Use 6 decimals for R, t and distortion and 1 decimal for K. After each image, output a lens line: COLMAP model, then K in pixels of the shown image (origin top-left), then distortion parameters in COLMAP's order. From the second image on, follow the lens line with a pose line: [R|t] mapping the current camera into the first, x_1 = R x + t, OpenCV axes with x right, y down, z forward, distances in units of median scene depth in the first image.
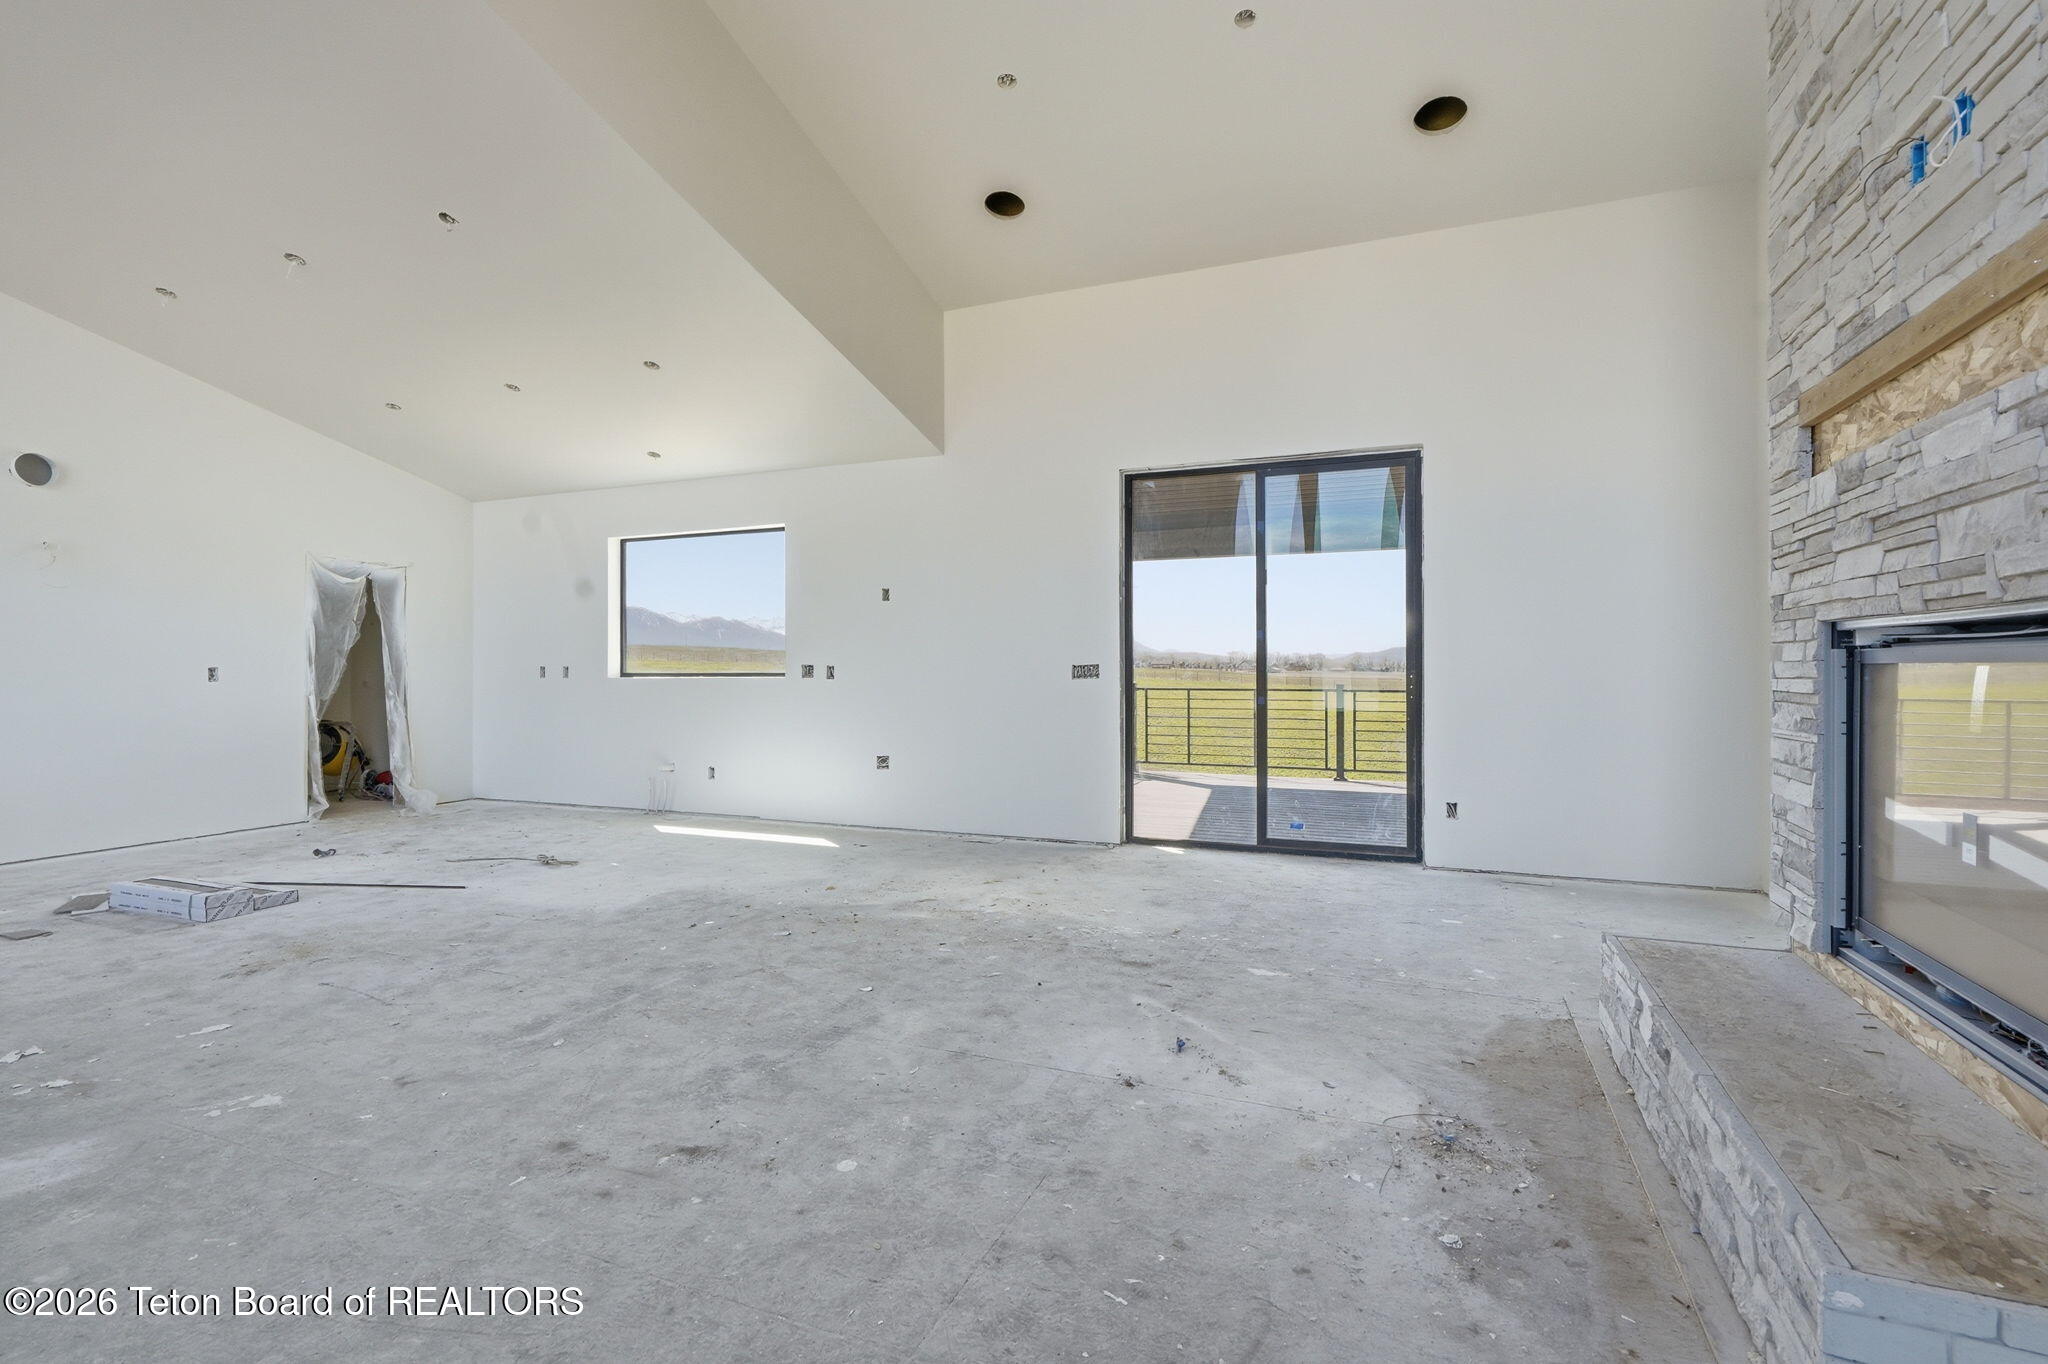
lens RADIAL K [[969.1, 0, 1024.8], [0, 969.1, 681.1], [0, 0, 1]] dist [-0.003029, 0.000642]
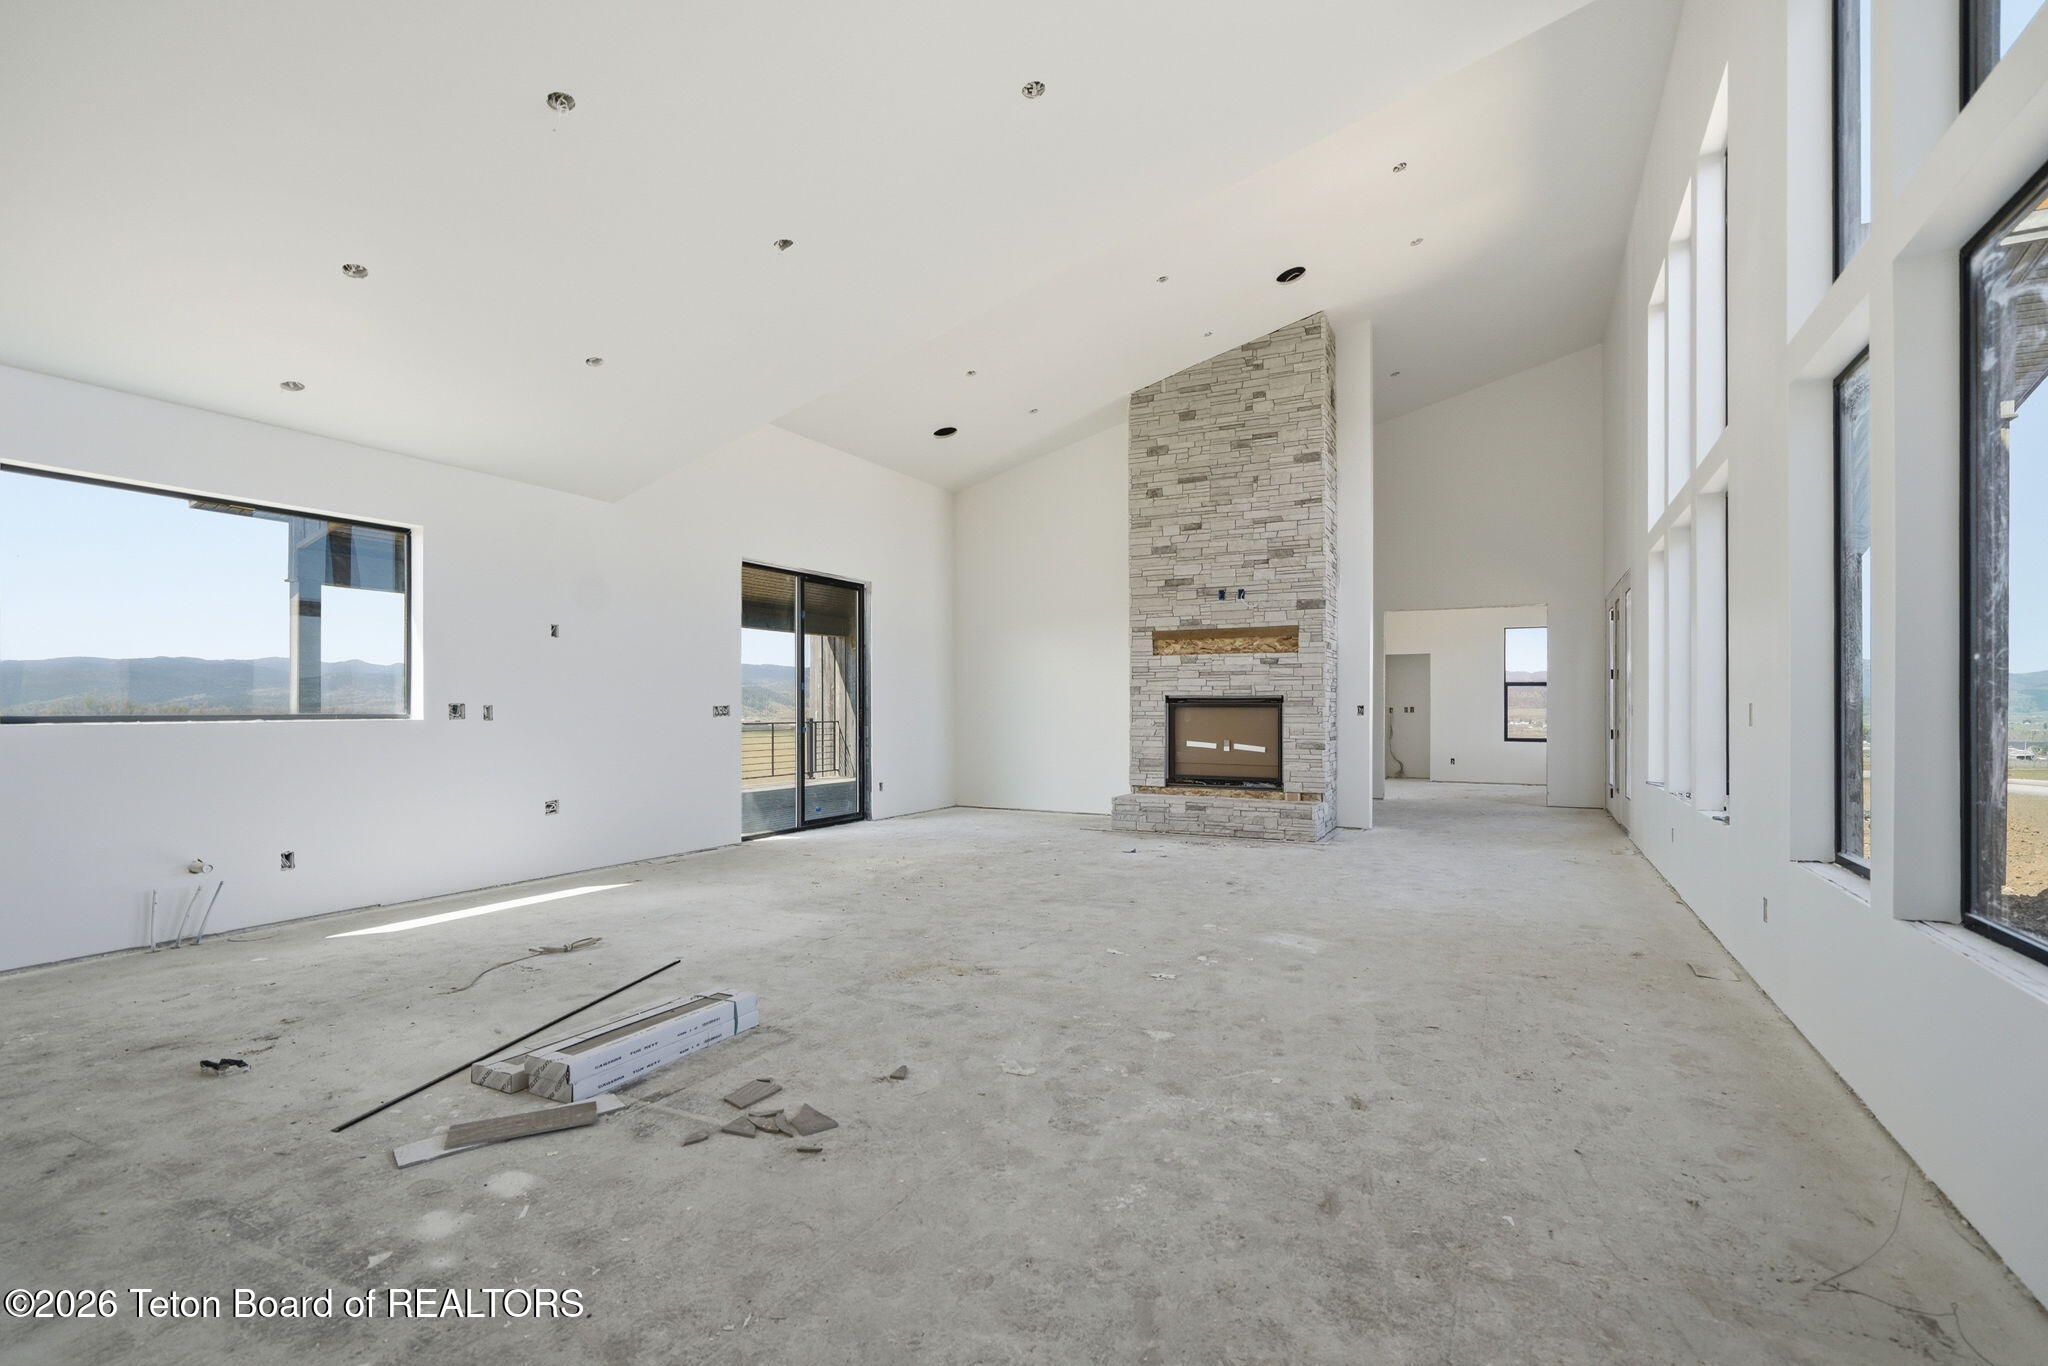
lens RADIAL K [[969.1, 0, 1039.2], [0, 969.1, 695.1], [0, 0, 1]] dist [-0.003029, 0.000642]
pose [[0.059022, 0.014183, 0.998156, -1.316714], [0.014181, 0.999786, -0.015044, -0.006294], [-0.998156, 0.015043, 0.058809, 0.577073]]
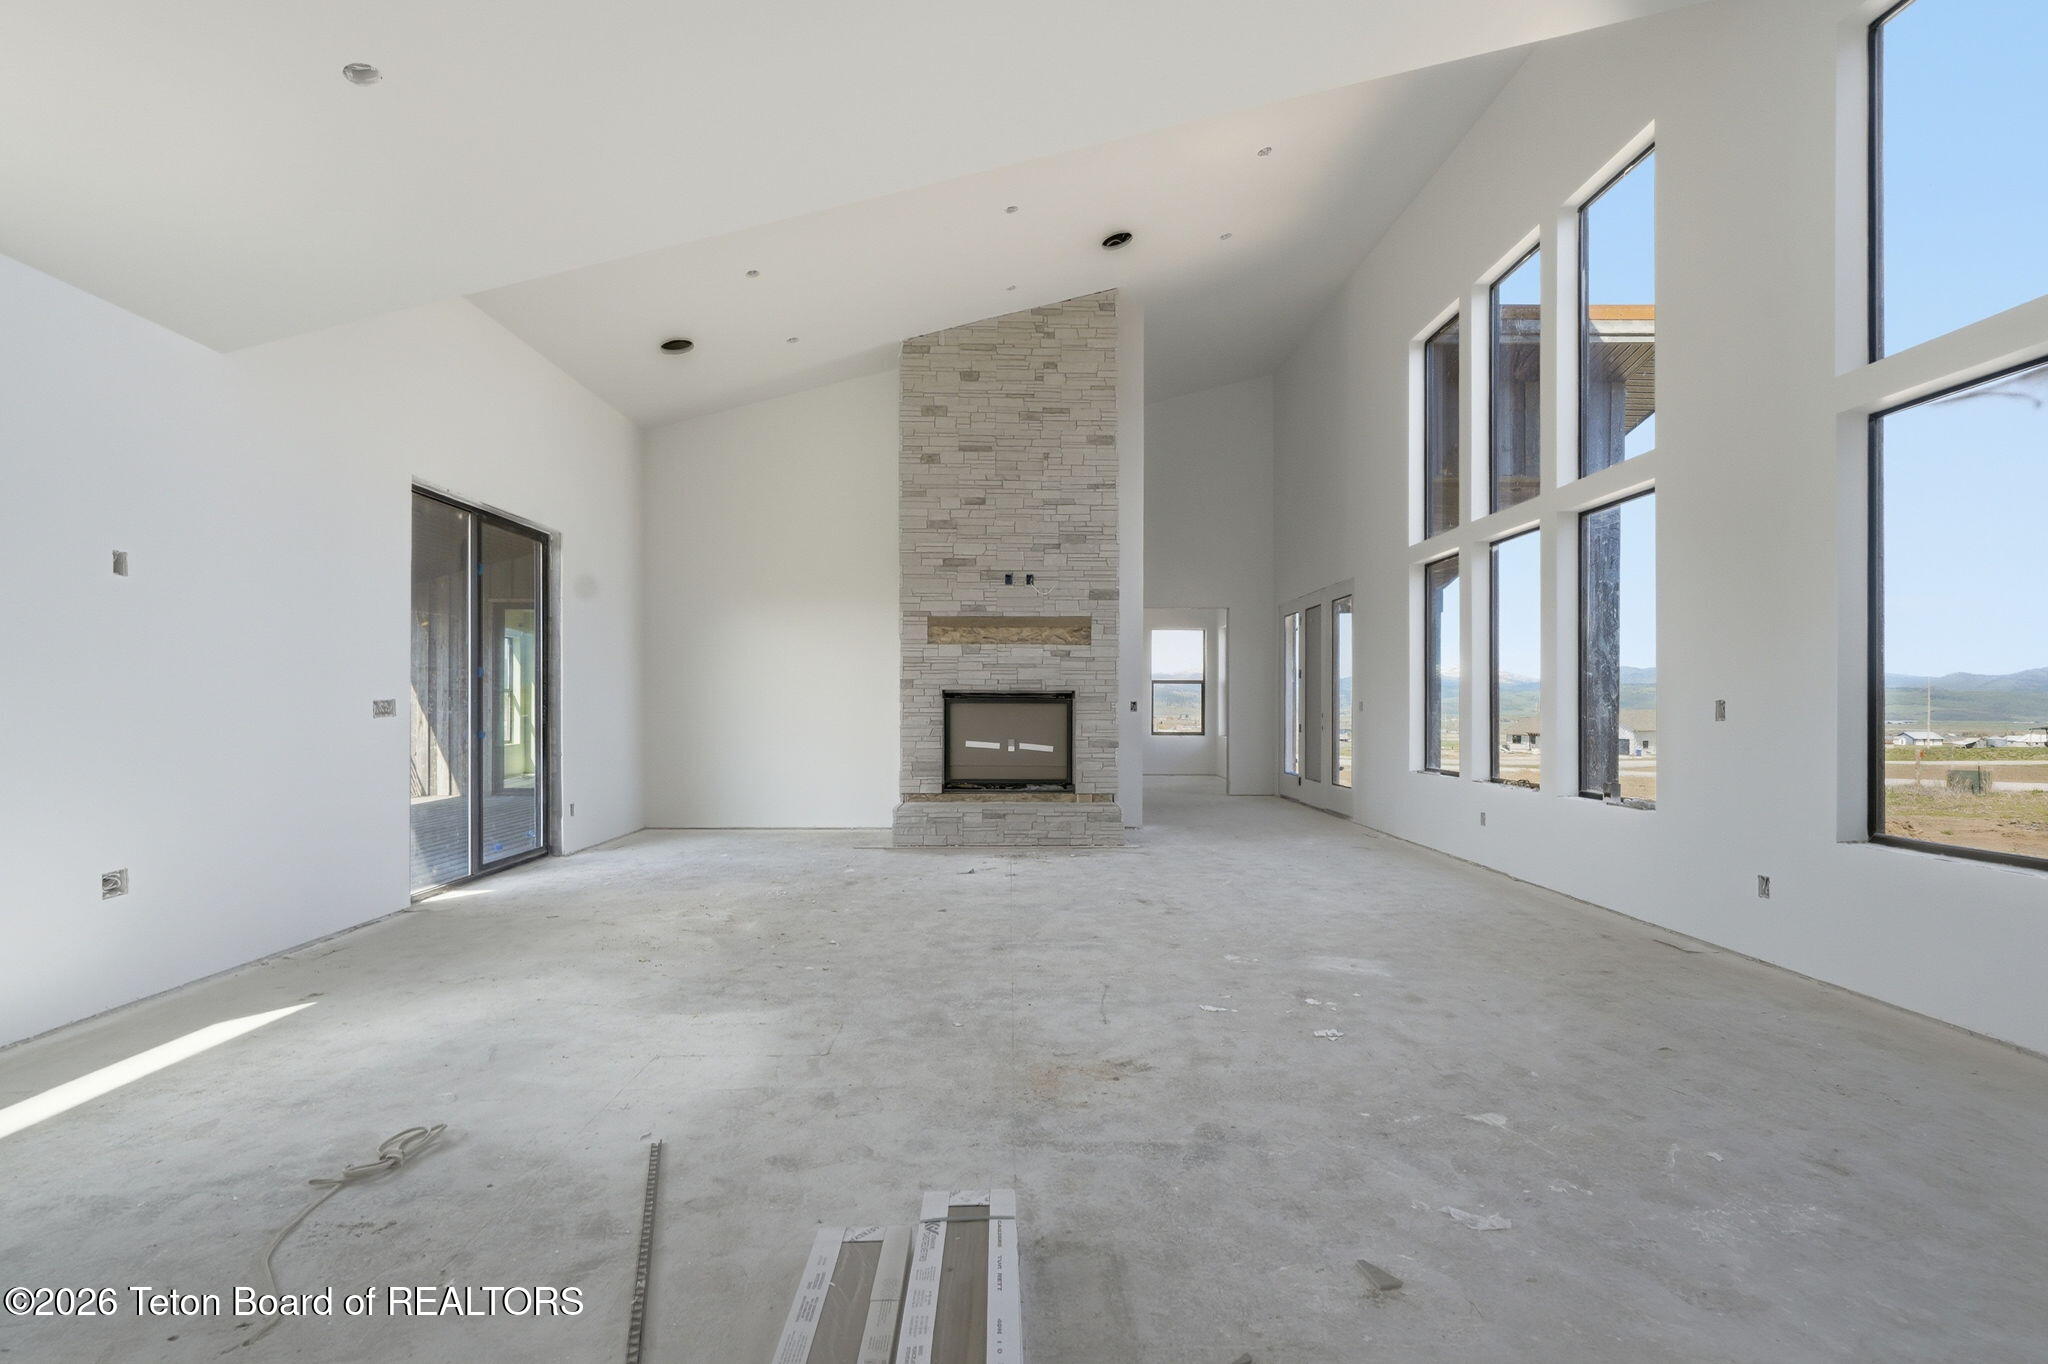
lens RADIAL K [[969.1, 0, 1050.0], [0, 969.1, 694.1], [0, 0, 1]] dist [-0.003029, 0.000642]
pose [[-0.435346, 0.009721, 0.900211, -1.029896], [0.012202, 0.999914, -0.004897, -0.011719], [-0.900180, 0.008852, -0.435427, 0.955574]]
